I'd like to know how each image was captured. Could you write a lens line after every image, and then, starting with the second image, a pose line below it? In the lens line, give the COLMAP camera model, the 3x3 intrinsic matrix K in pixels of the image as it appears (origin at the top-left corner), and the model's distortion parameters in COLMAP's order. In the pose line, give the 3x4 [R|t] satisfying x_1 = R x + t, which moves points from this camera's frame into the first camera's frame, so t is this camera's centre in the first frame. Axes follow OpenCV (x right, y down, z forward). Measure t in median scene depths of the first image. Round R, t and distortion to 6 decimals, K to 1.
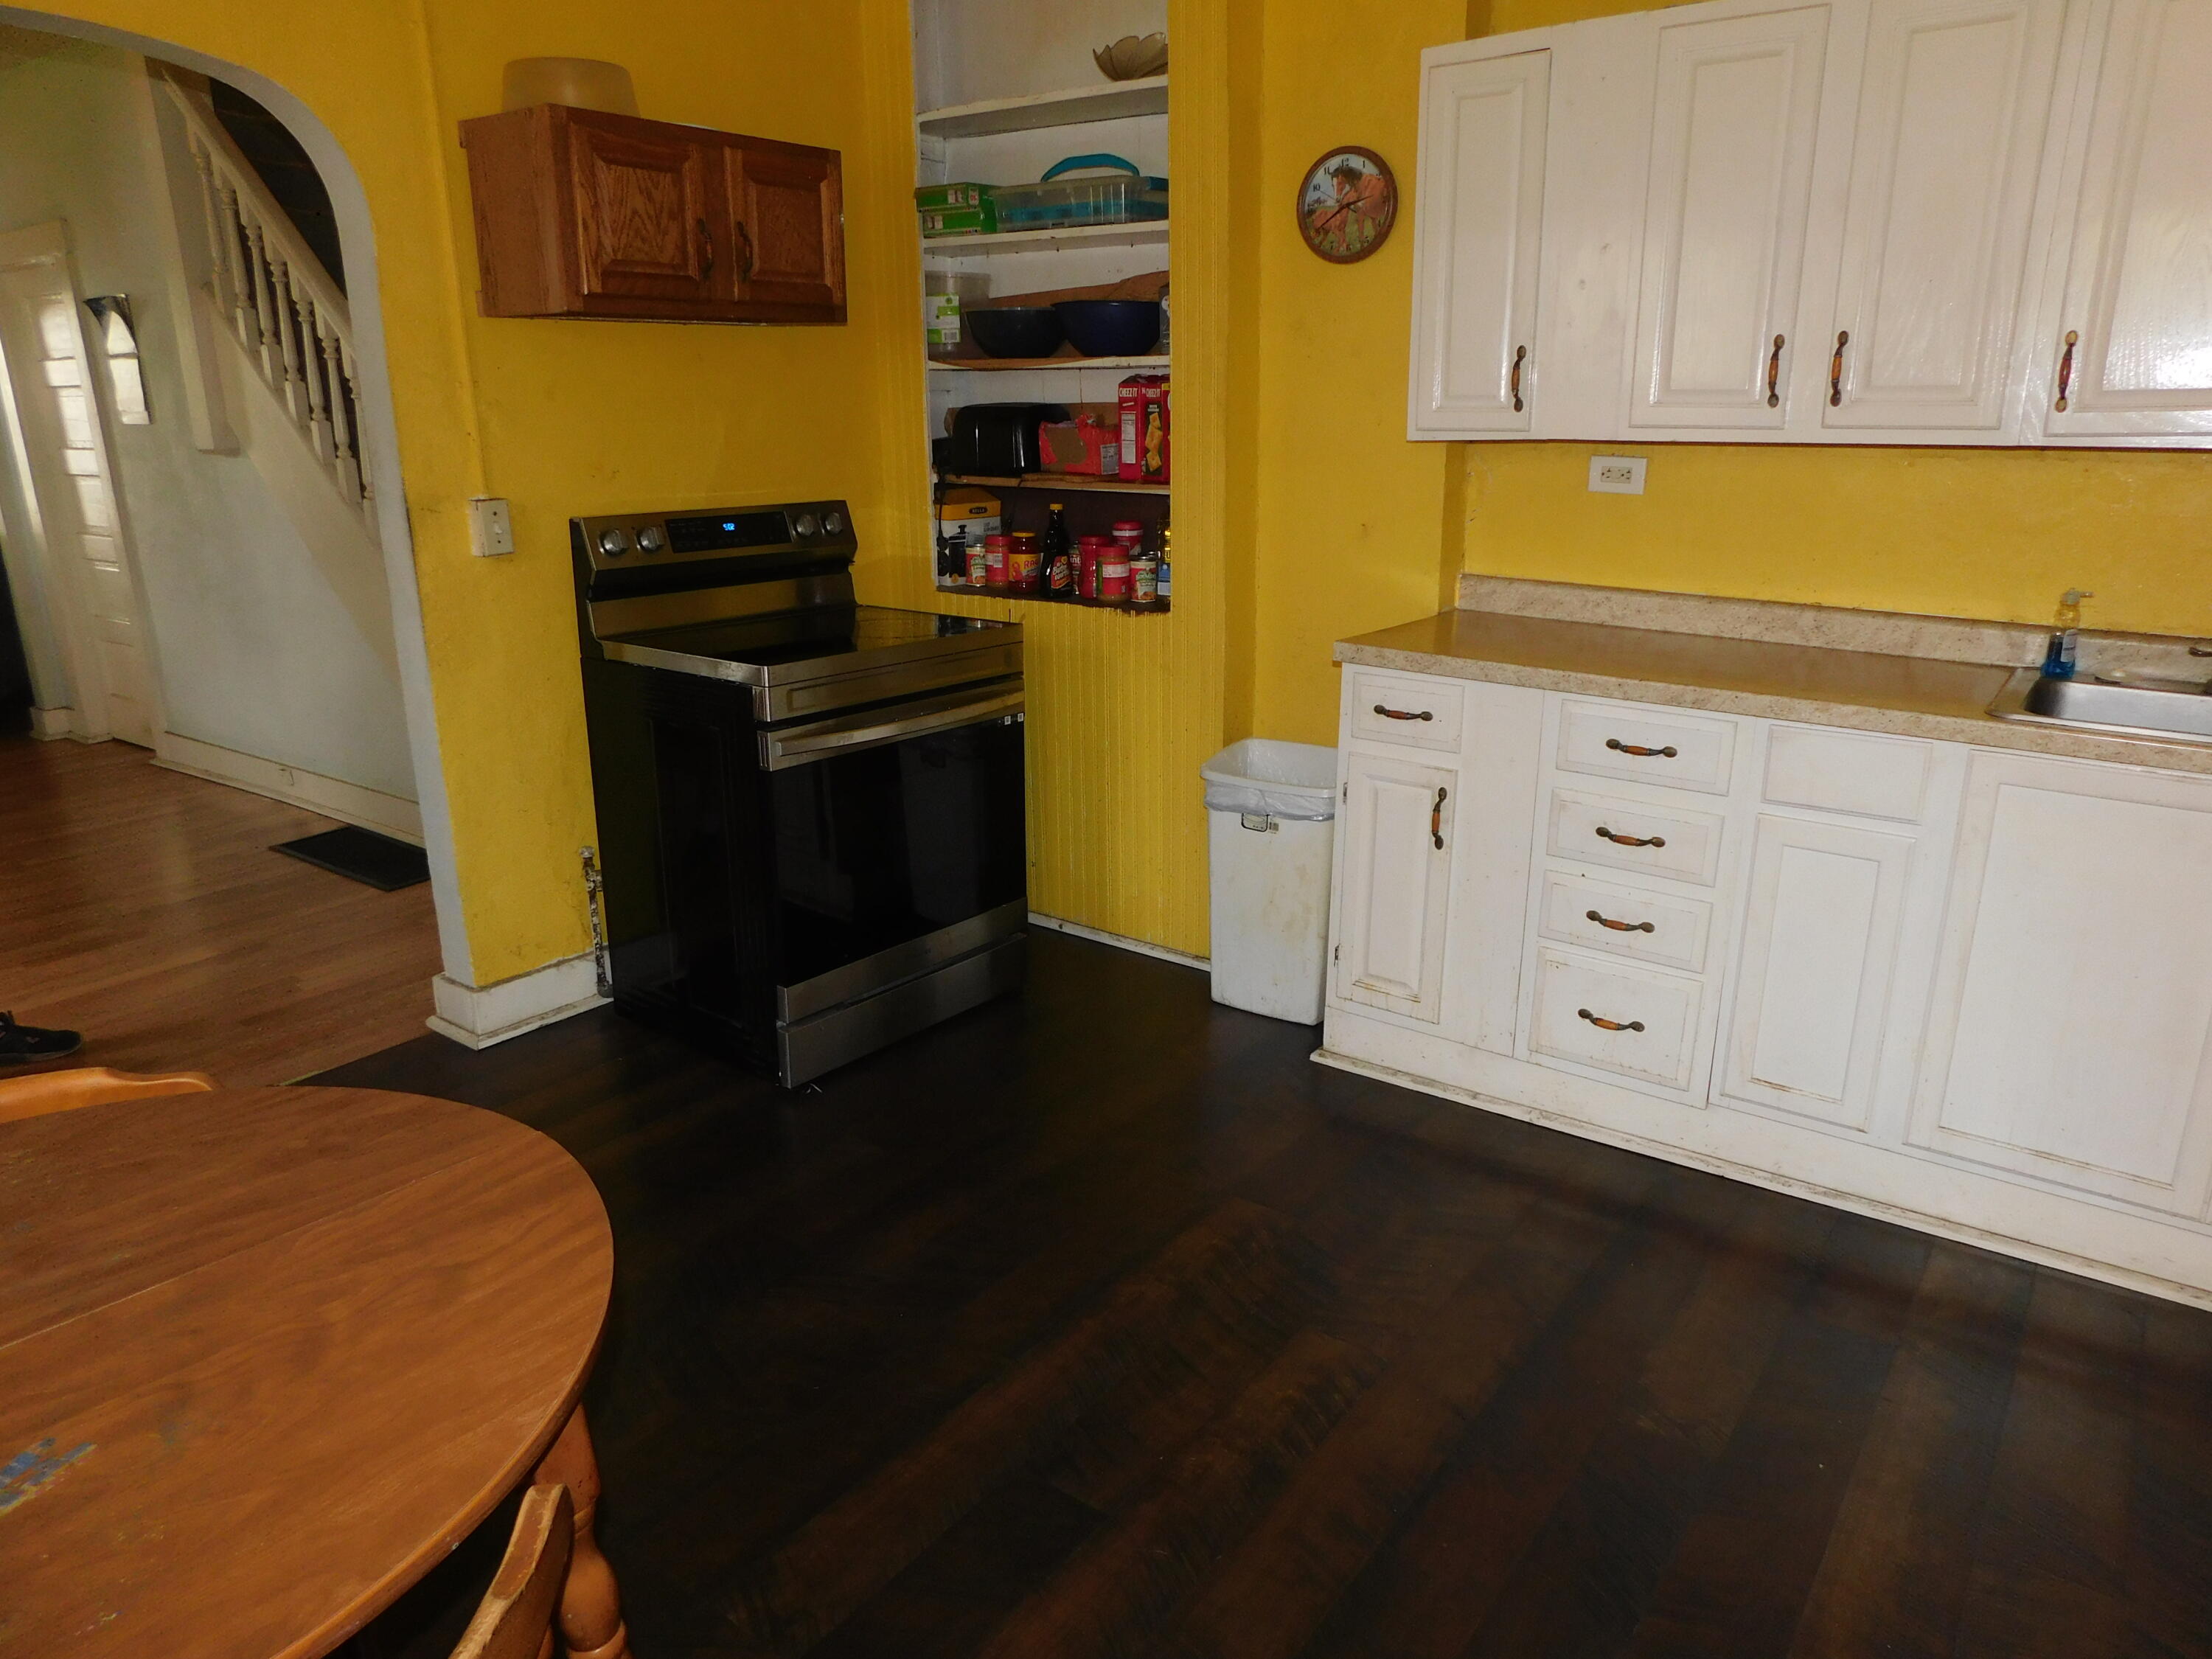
lens RADIAL K [[1458.3, 0, 1106.2], [0, 1458.3, 828.4], [0, 0, 1]] dist [-0.033790, 0.001323]
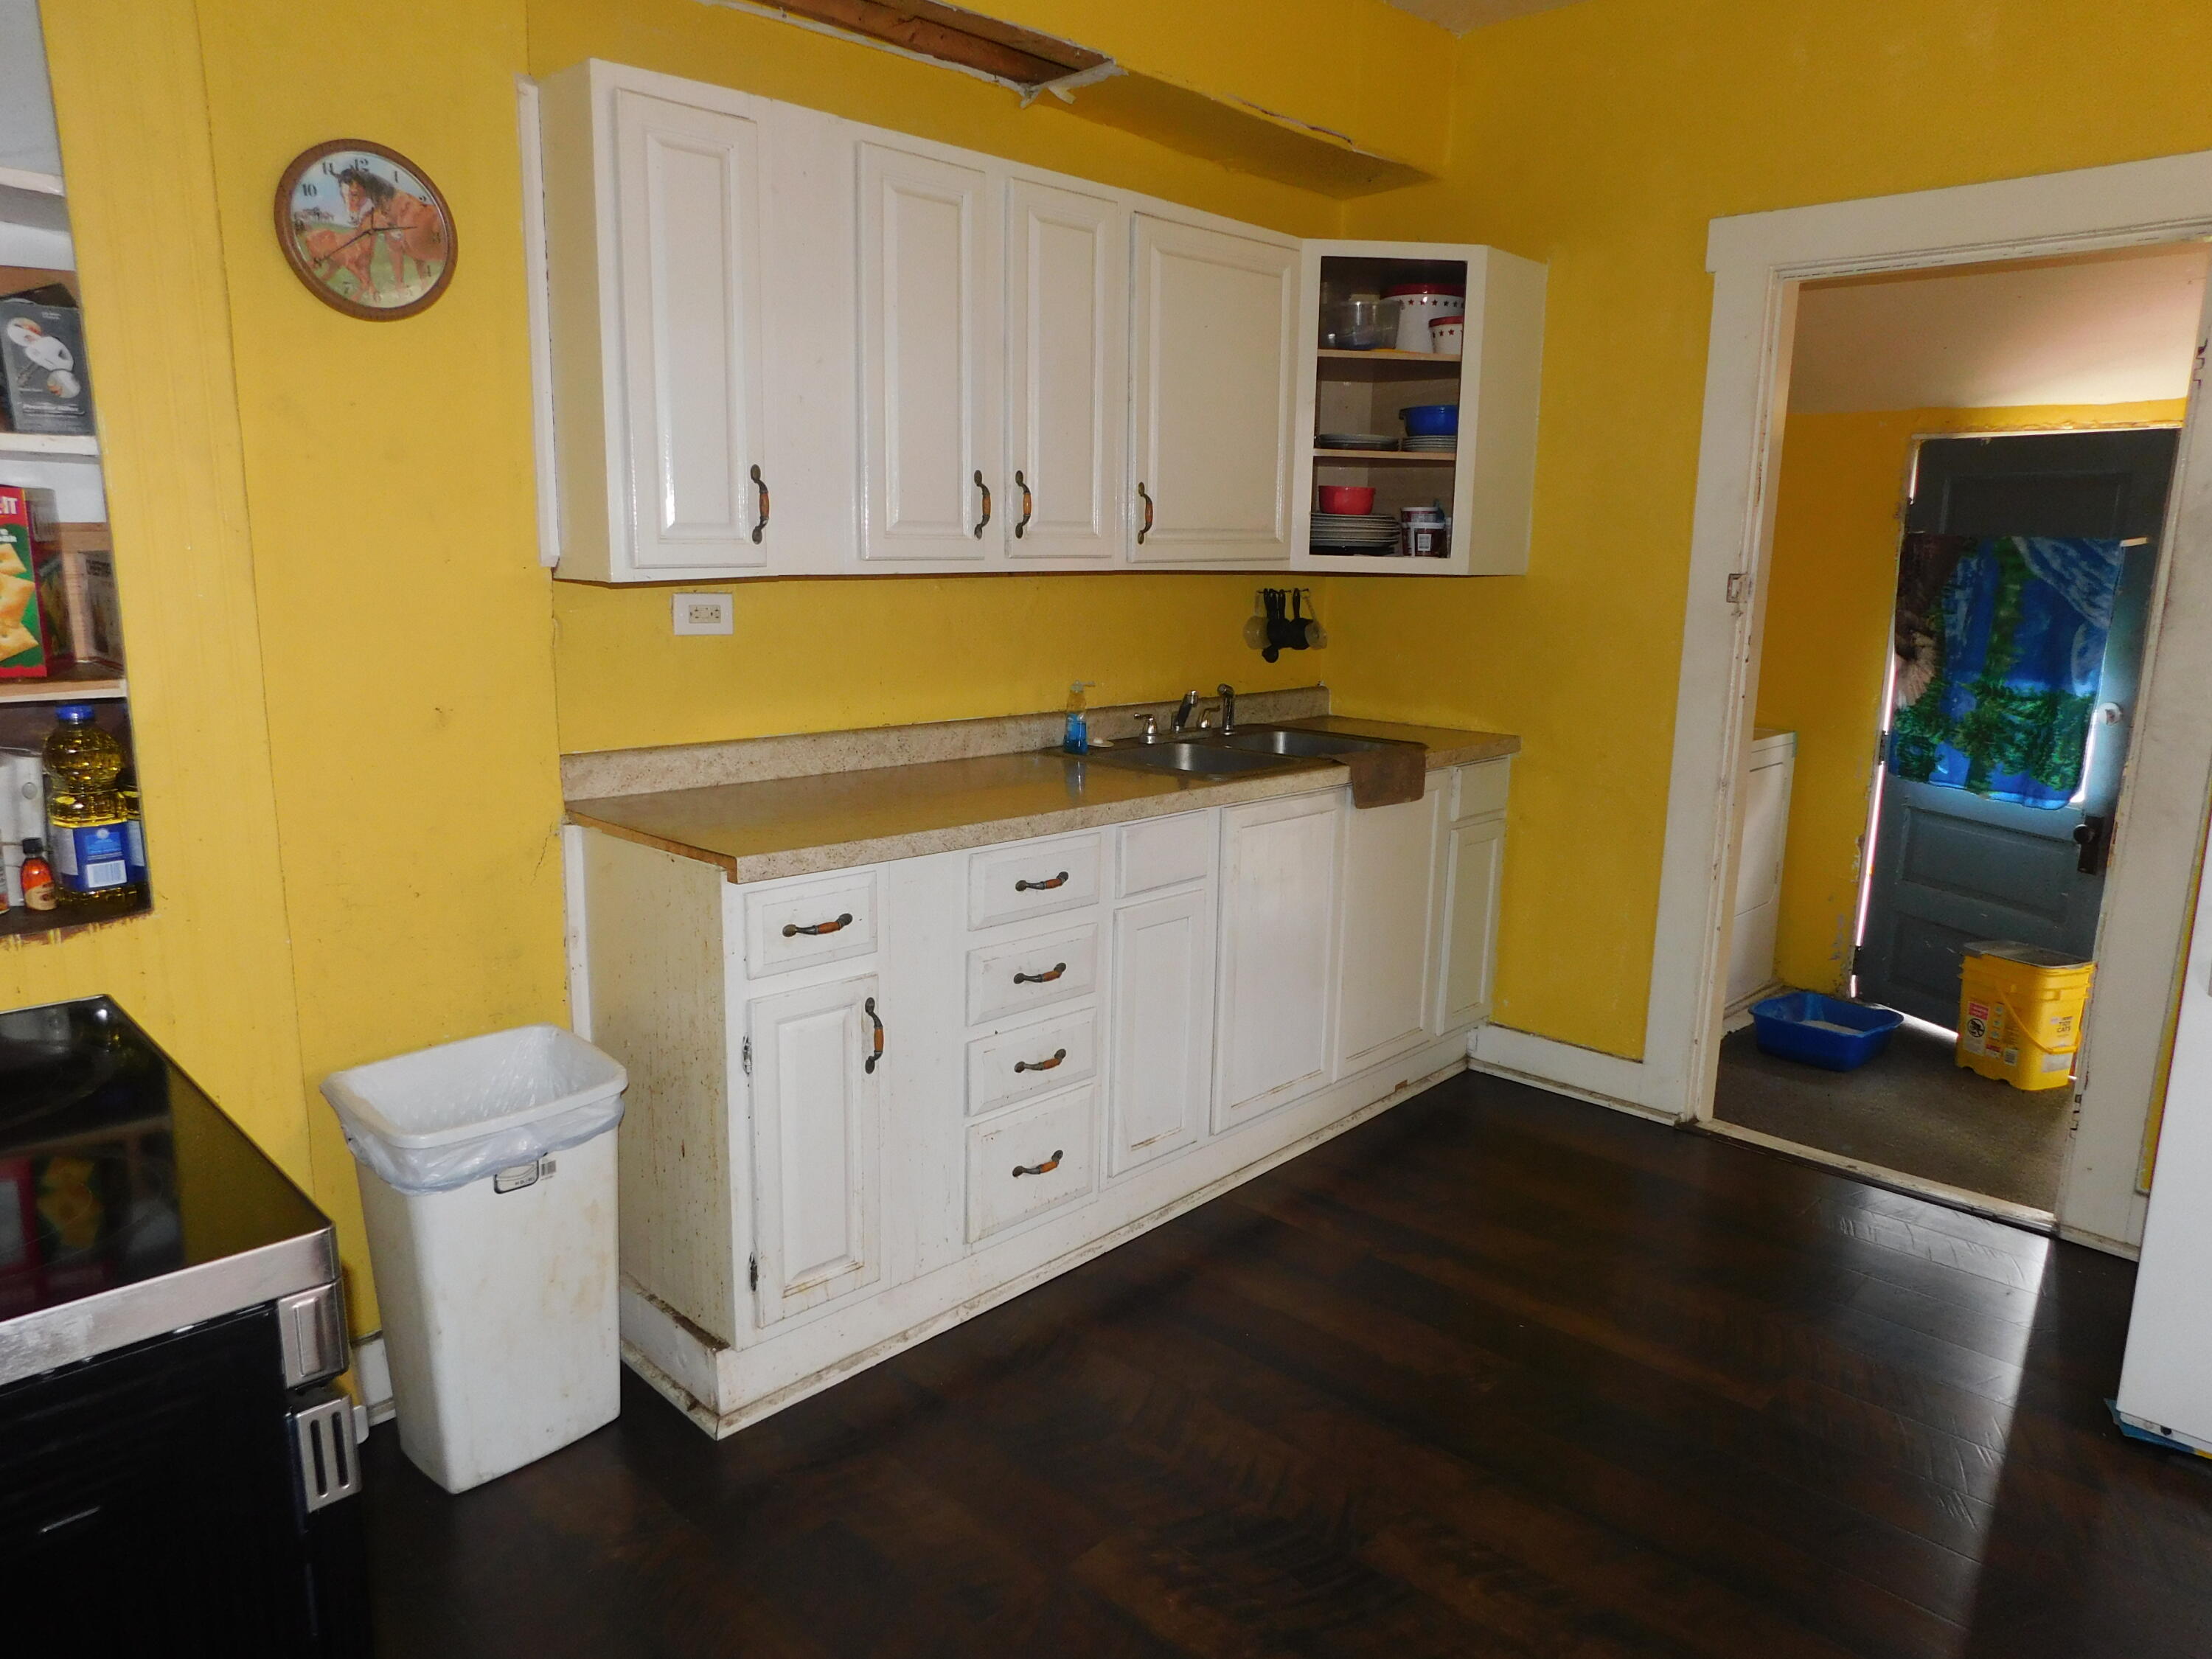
lens RADIAL K [[1458.3, 0, 1104.0], [0, 1458.3, 841.0], [0, 0, 1]] dist [-0.033790, 0.001323]
pose [[0.129302, -0.196719, 0.971896, -0.492614], [0.264774, 0.951387, 0.157342, -0.191643], [-0.955602, 0.236988, 0.175102, 0.663912]]
